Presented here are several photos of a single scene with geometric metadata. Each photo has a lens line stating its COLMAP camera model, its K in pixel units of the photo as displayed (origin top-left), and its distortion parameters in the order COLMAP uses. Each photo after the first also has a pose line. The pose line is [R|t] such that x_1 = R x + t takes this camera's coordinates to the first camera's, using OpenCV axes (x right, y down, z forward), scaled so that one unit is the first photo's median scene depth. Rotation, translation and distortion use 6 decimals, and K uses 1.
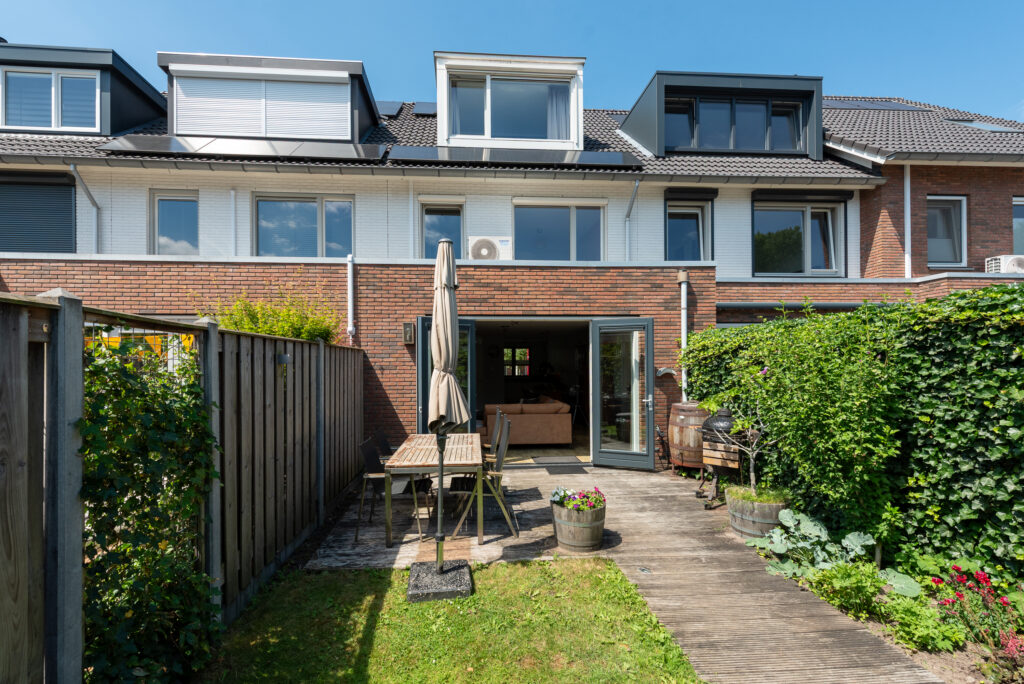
lens RADIAL K [[406.2, 0, 470.8], [0, 406.2, 348.7], [0, 0, 1]] dist [0.006893, -0.000338]
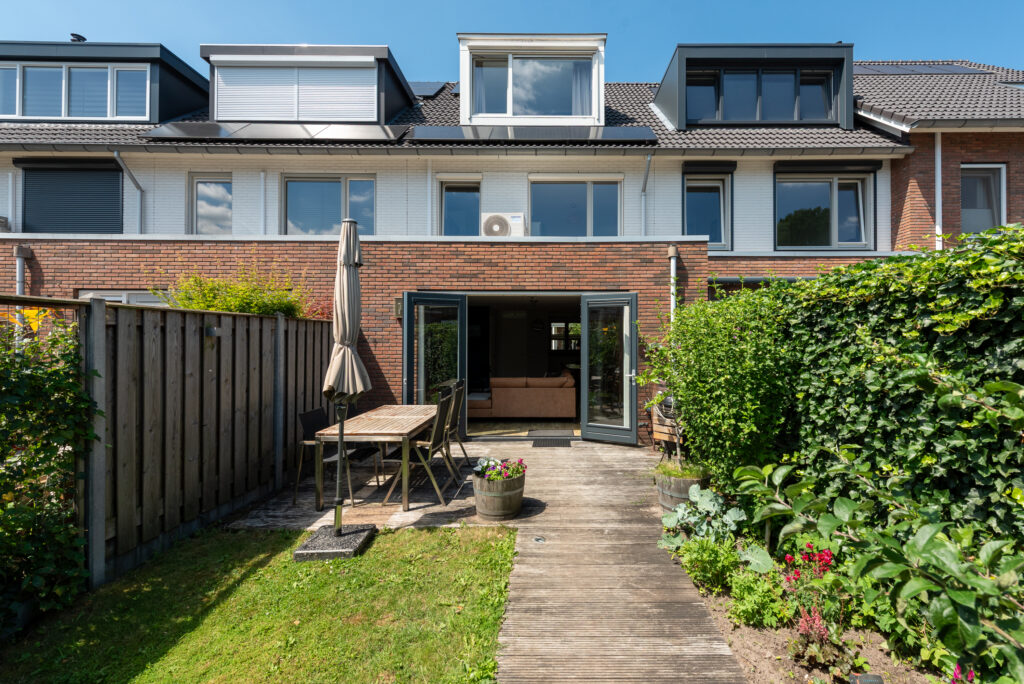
lens RADIAL K [[404.0, 0, 514.2], [0, 404.0, 320.5], [0, 0, 1]] dist [0.007269, -0.000301]
pose [[0.998091, 0.003677, -0.061657, 0.136774], [-0.004042, 0.999975, -0.005802, -0.000519], [0.061634, 0.006040, 0.998081, -0.007568]]
